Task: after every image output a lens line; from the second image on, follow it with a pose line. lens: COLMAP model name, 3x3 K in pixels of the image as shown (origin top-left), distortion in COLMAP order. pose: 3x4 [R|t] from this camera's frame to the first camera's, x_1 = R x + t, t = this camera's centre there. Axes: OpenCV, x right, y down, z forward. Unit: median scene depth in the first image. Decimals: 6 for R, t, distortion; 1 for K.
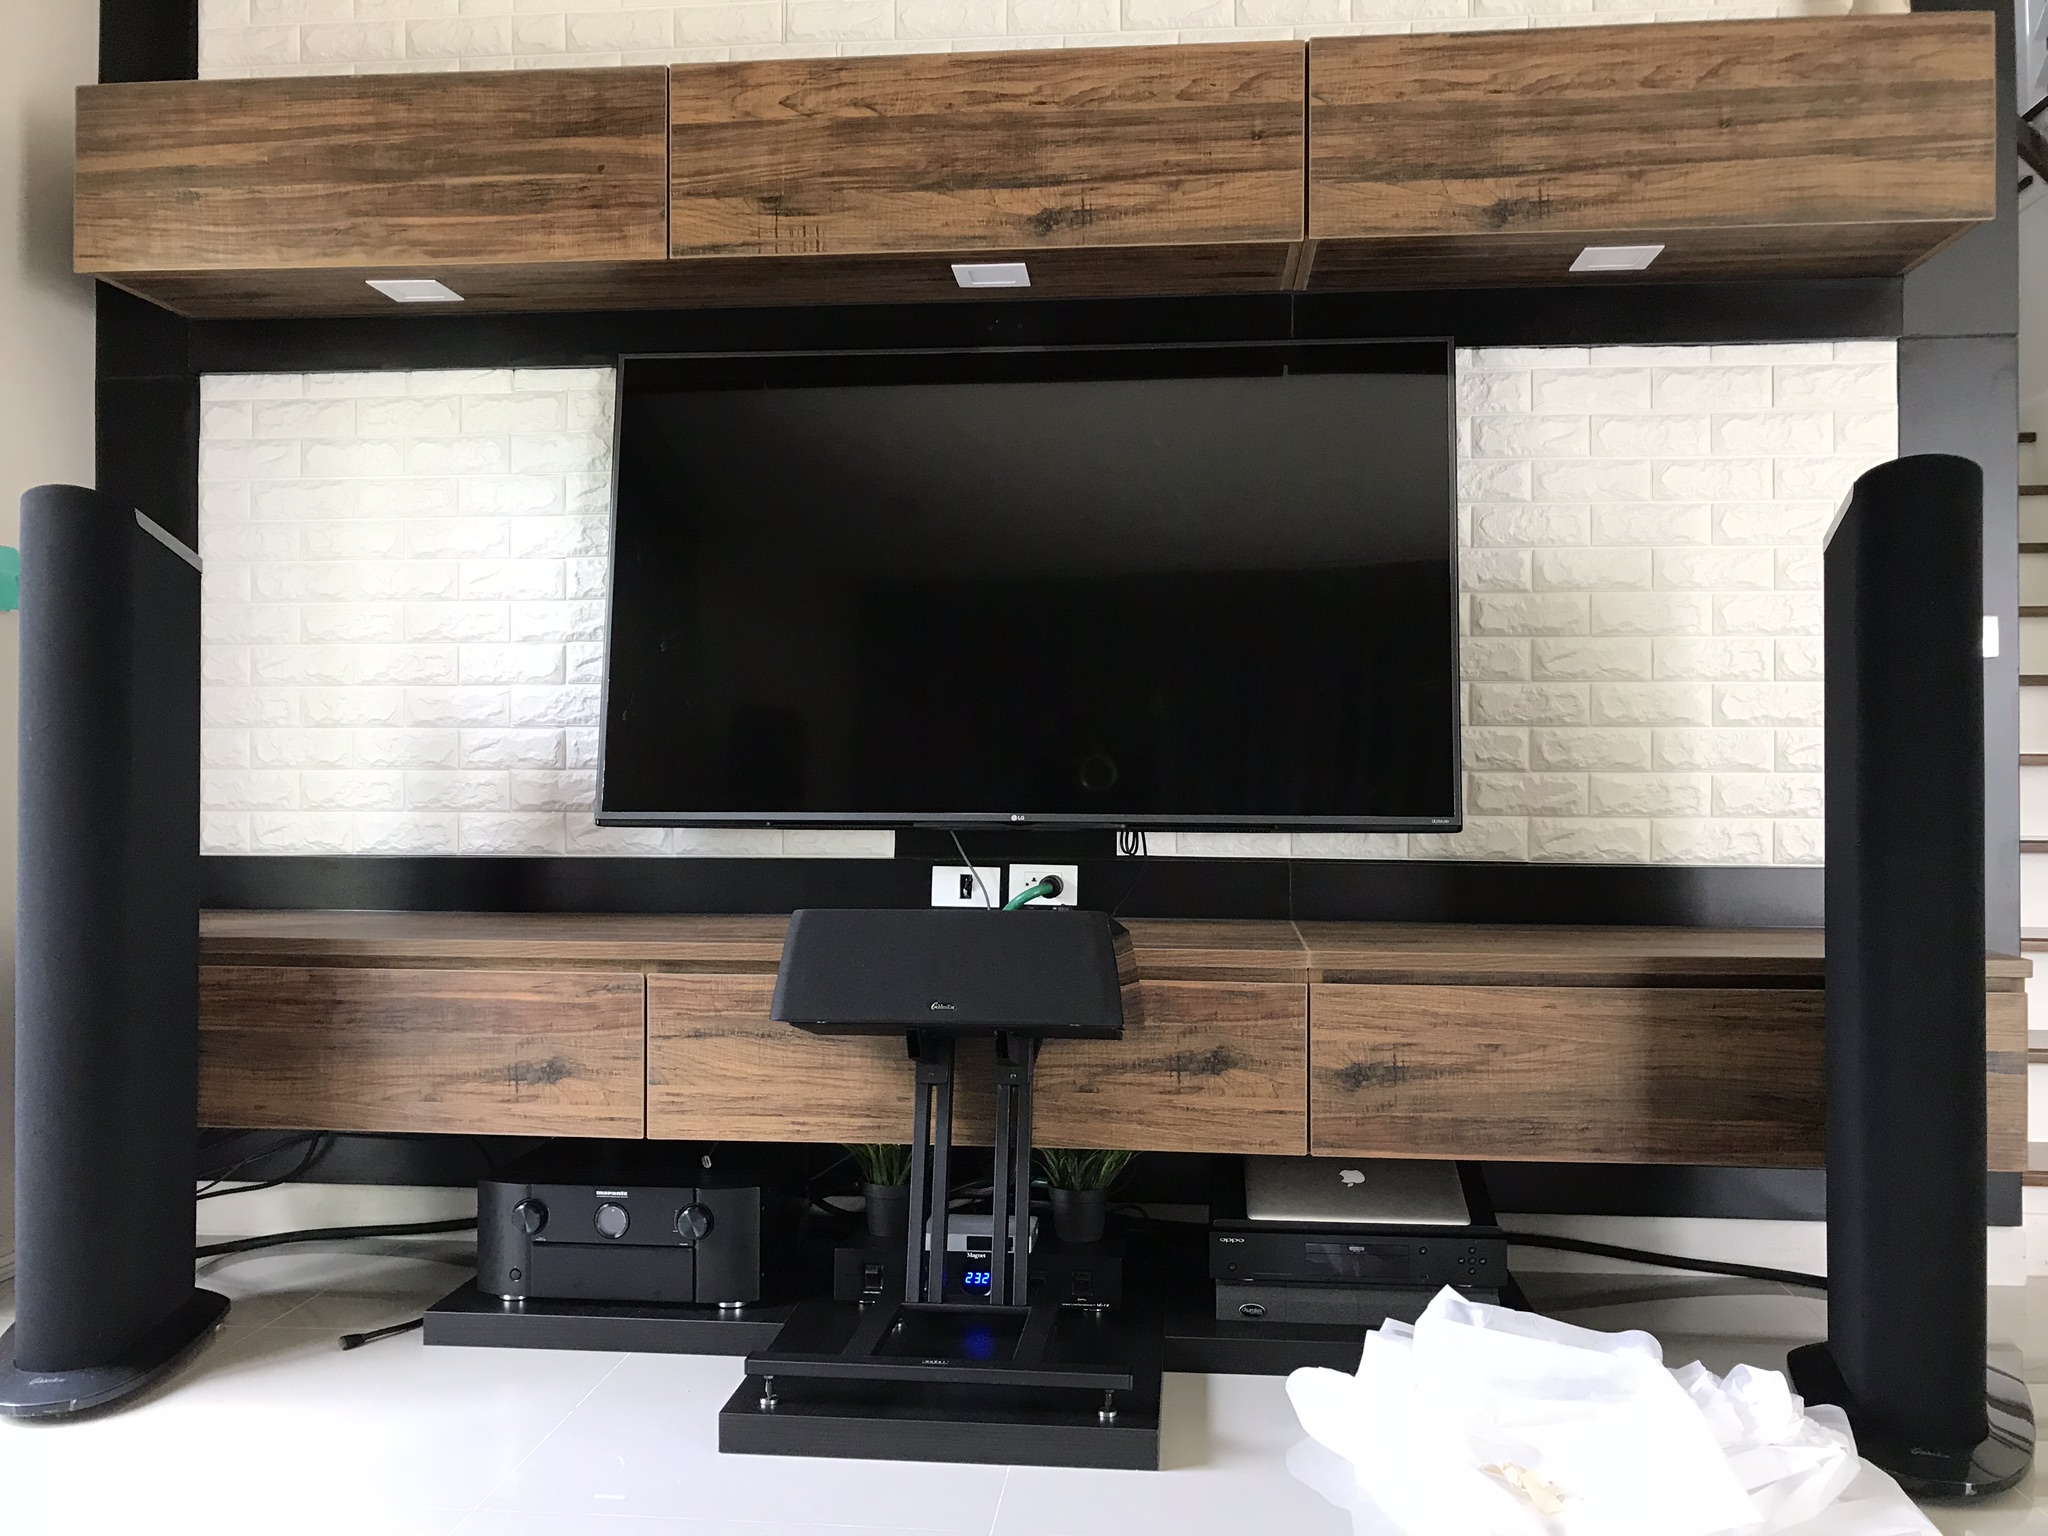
lens RADIAL K [[1683.6, 0, 1023.6], [0, 1683.6, 760.6], [0, 0, 1]] dist [-0.006817, -0.001698]
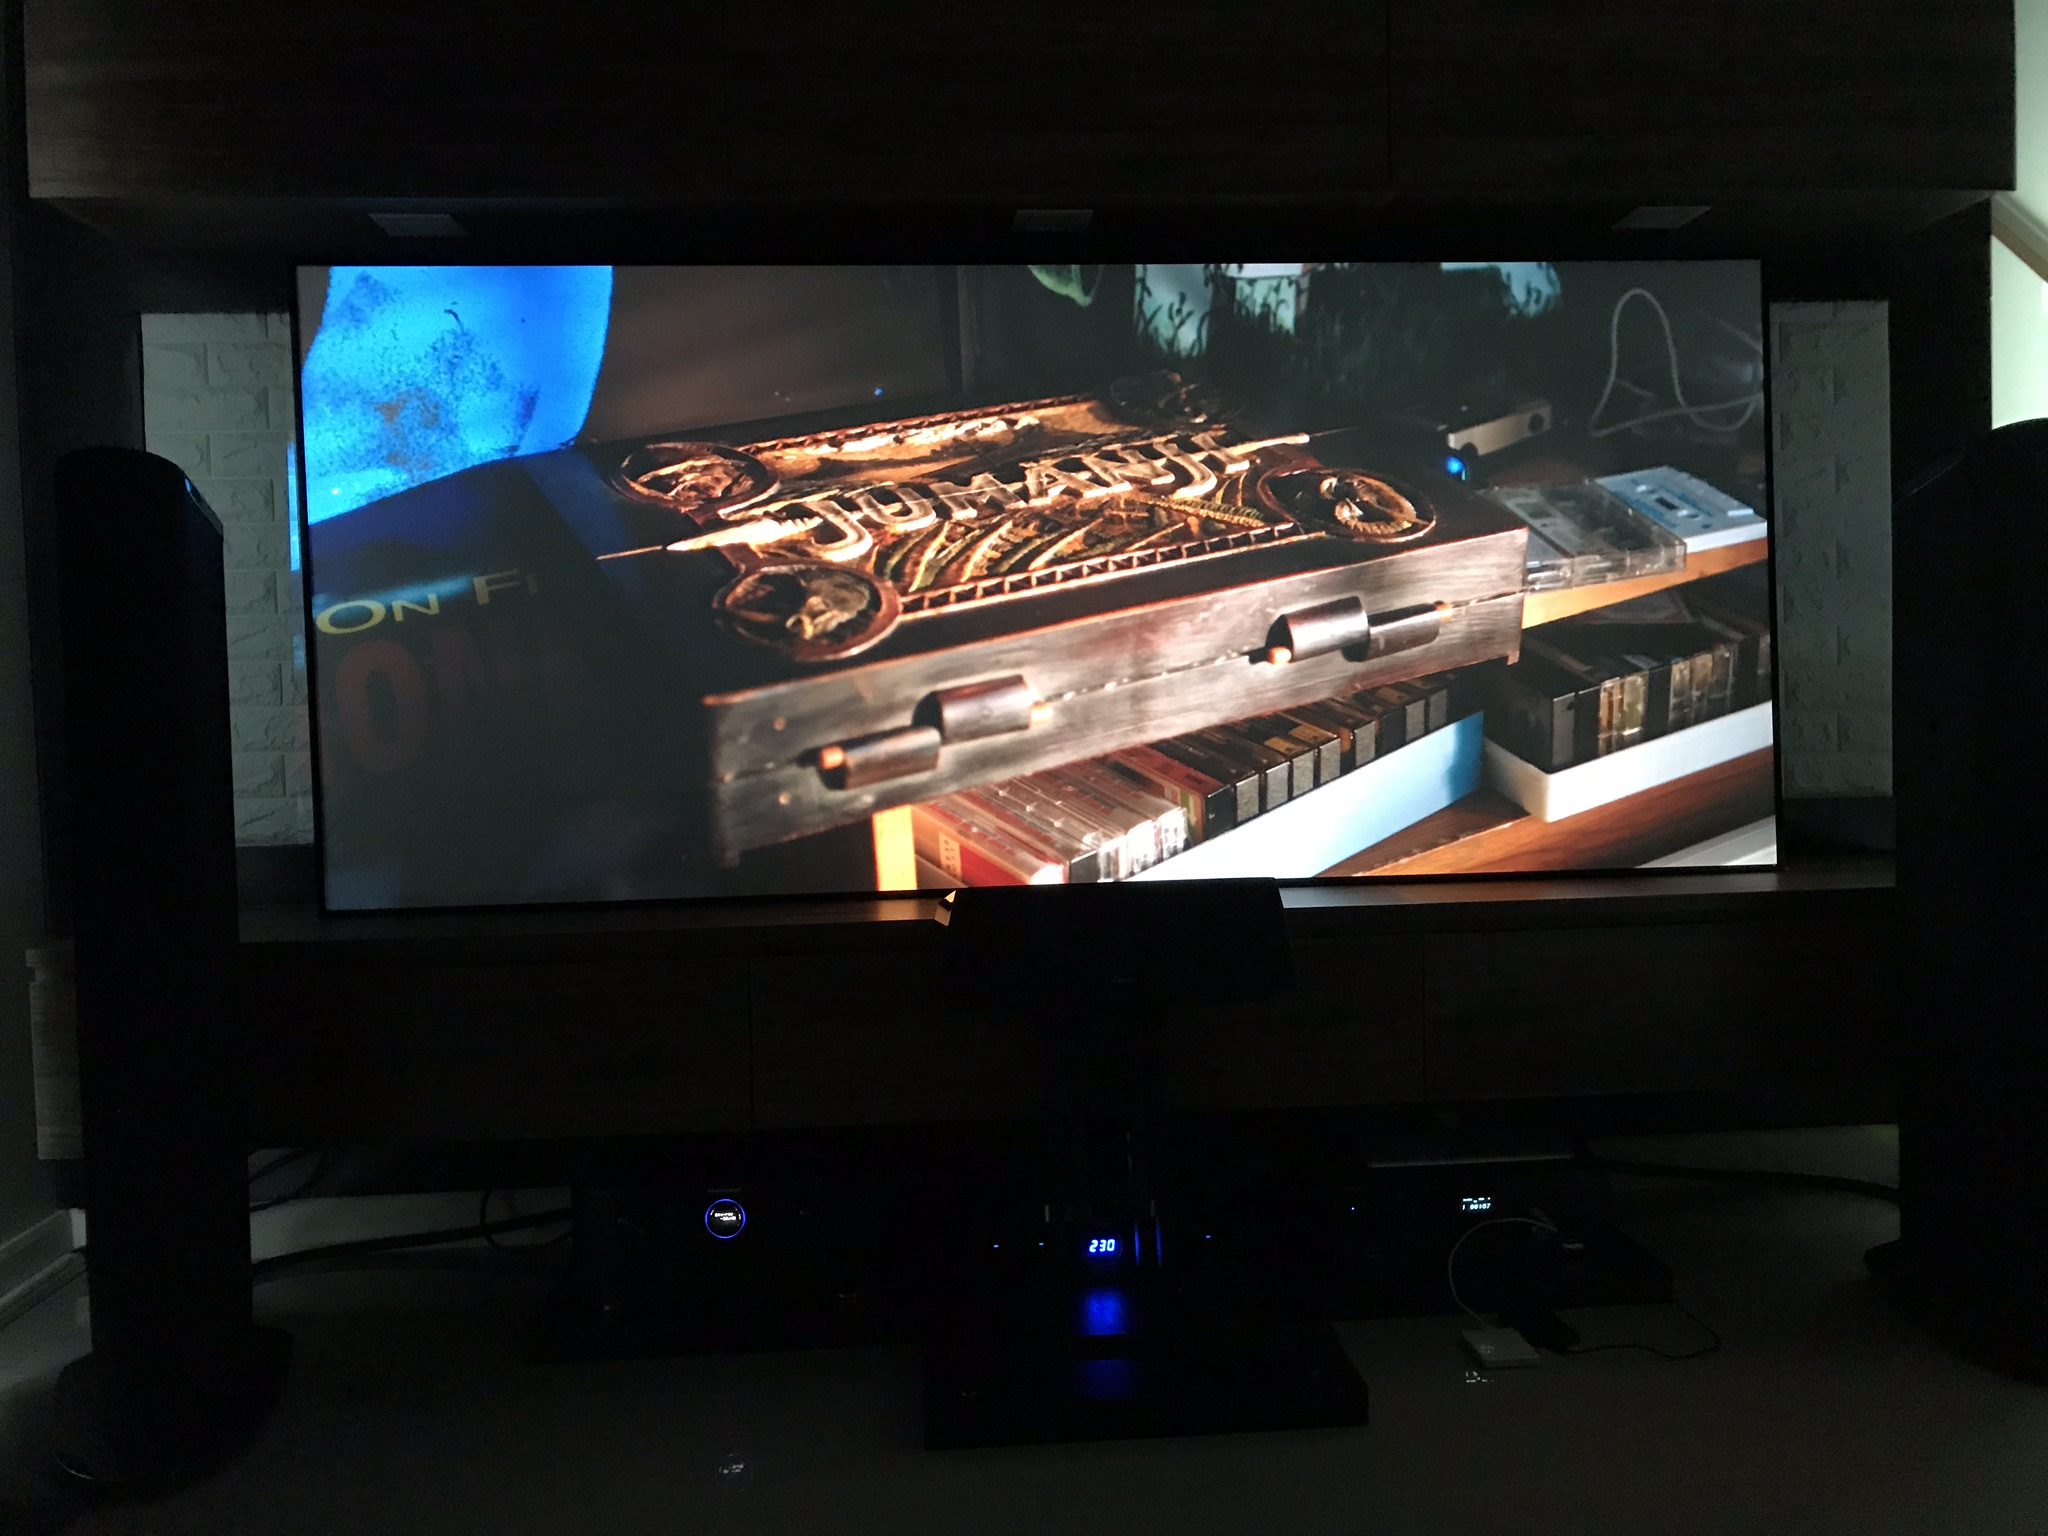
lens RADIAL K [[1684.1, 0, 1024.0], [0, 1684.1, 768.0], [0, 0, 1]] dist [0.005633, -0.011897]
pose [[0.985330, -0.033999, 0.167240, -0.225331], [0.026974, 0.998663, 0.044097, -0.019029], [-0.168515, -0.038939, 0.984930, 0.037724]]
